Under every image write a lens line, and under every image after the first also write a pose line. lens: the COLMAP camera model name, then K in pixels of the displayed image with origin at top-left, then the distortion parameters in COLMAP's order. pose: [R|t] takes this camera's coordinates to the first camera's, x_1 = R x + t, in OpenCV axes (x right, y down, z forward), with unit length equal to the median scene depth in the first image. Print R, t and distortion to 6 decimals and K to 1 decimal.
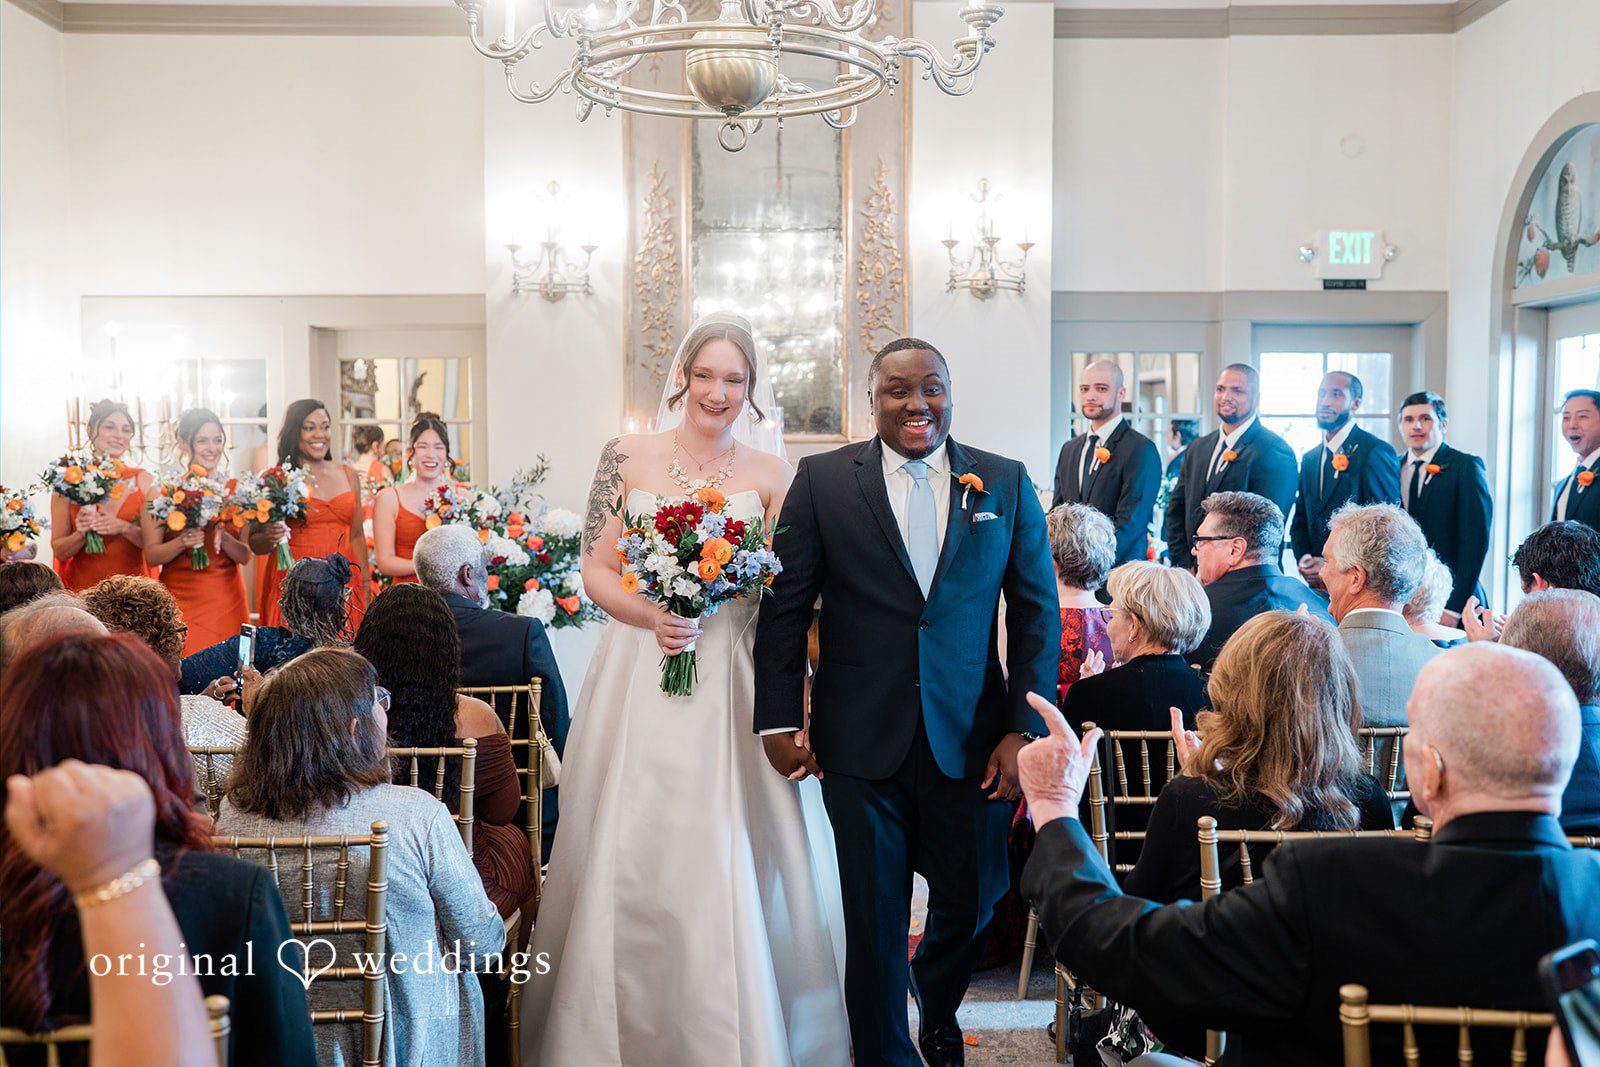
lens RADIAL K [[1792.8, 0, 799.0], [0, 1792.8, 568.9], [0, 0, 1]] dist [-0.008463, 0.001843]
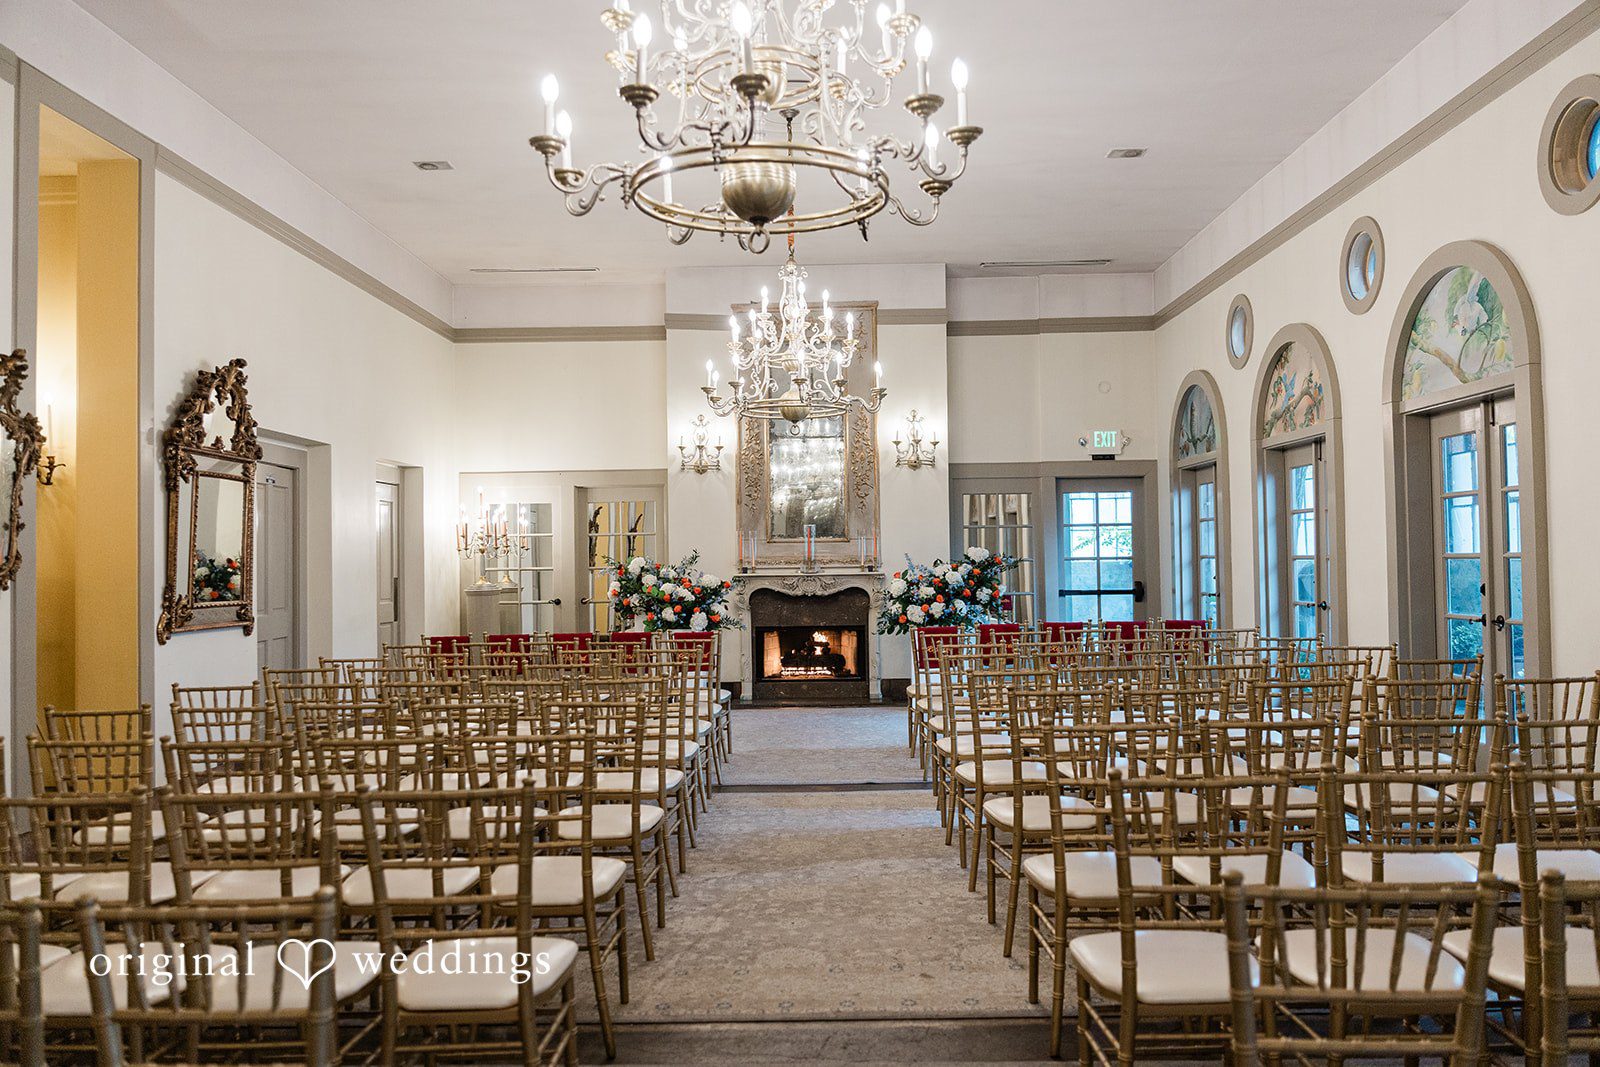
lens RADIAL K [[1157.2, 0, 800.0], [0, 1157.2, 533.5], [0, 0, 1]] dist [0.025100, -0.000208]
pose [[0.999620, -0.013774, -0.023857, 0.004517], [0.011748, 0.996474, -0.083070, 0.027392], [0.024918, 0.082758, 0.996258, -0.290831]]
